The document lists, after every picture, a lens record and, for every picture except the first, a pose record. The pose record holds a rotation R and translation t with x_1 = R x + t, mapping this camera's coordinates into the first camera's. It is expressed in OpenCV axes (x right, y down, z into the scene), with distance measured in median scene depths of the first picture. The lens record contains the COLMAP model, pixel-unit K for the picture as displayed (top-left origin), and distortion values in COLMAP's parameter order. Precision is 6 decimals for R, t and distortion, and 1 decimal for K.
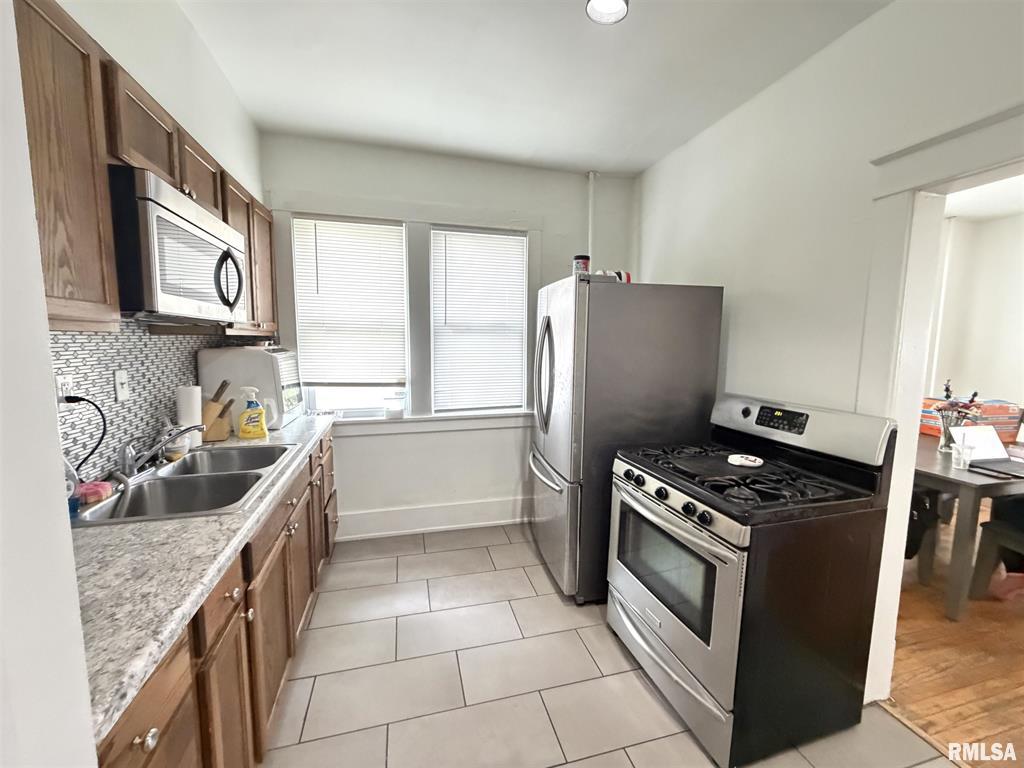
lens RADIAL K [[409.3, 0, 509.4], [0, 409.3, 383.2], [0, 0, 1]] dist [-0.002252, 0.000505]
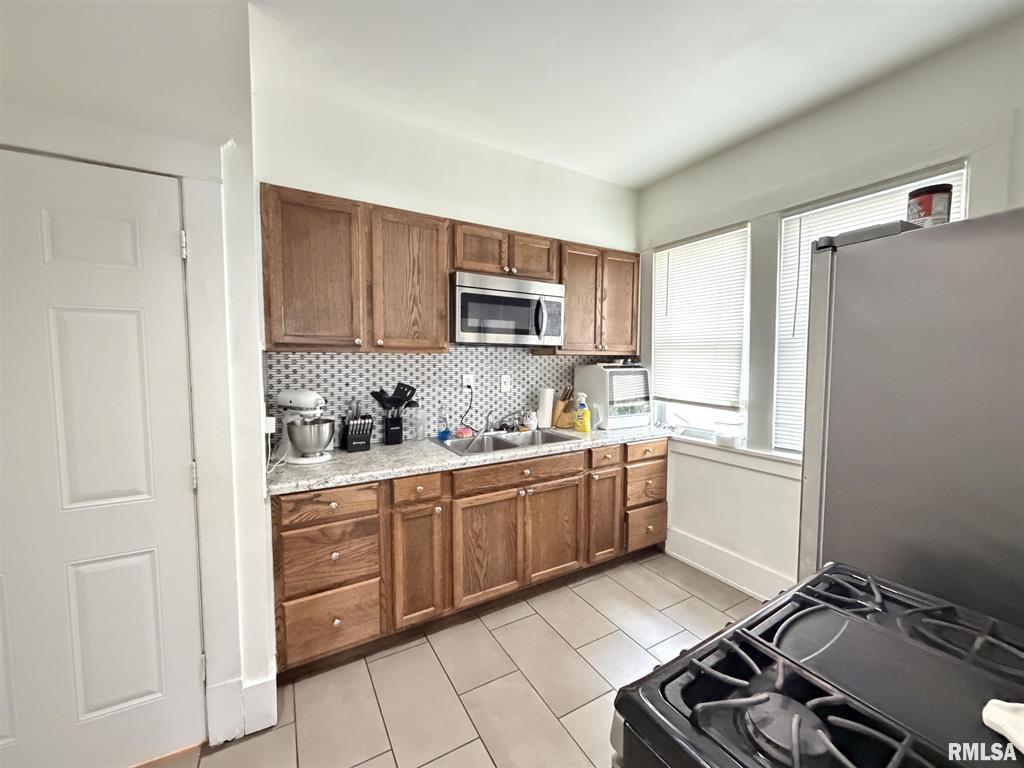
lens RADIAL K [[409.3, 0, 509.6], [0, 409.3, 386.0], [0, 0, 1]] dist [-0.002252, 0.000505]
pose [[0.253802, 0.053167, -0.965794, 0.473531], [-0.102979, 0.994299, 0.027674, -0.020583], [0.961759, 0.092433, 0.257830, 0.330148]]
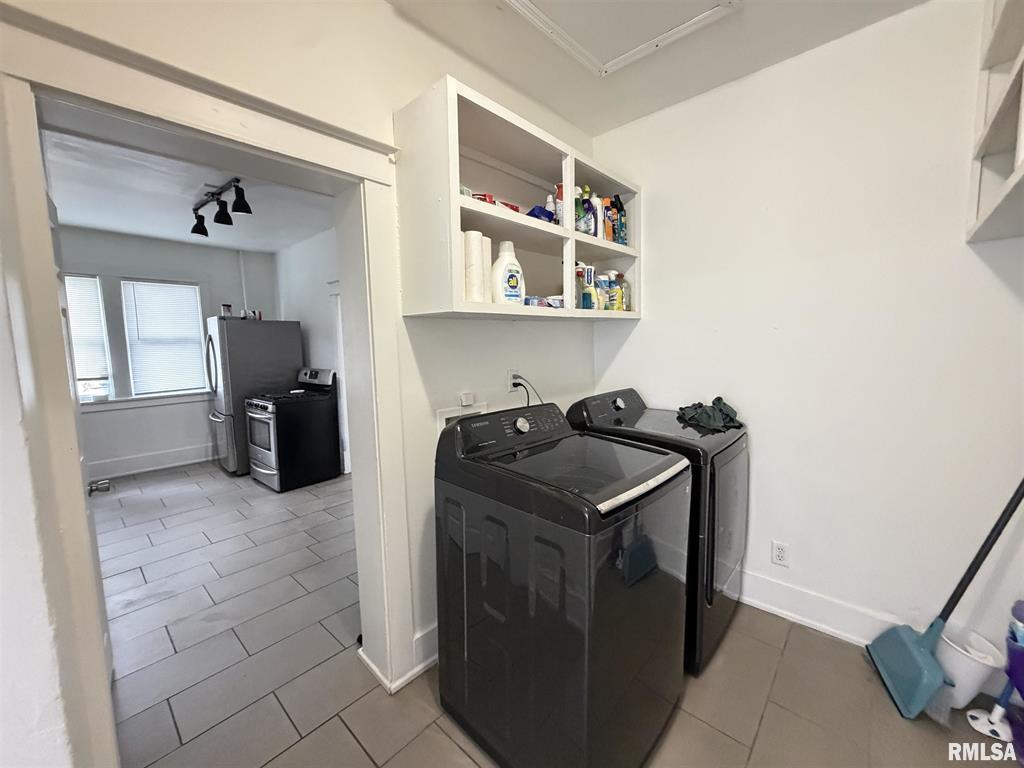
lens RADIAL K [[409.3, 0, 513.2], [0, 409.3, 383.7], [0, 0, 1]] dist [-0.002252, 0.000505]
pose [[0.834277, -0.079596, 0.545570, 0.192729], [0.083690, 0.996340, 0.017384, 0.133229], [-0.544957, 0.031156, 0.837885, -1.213448]]
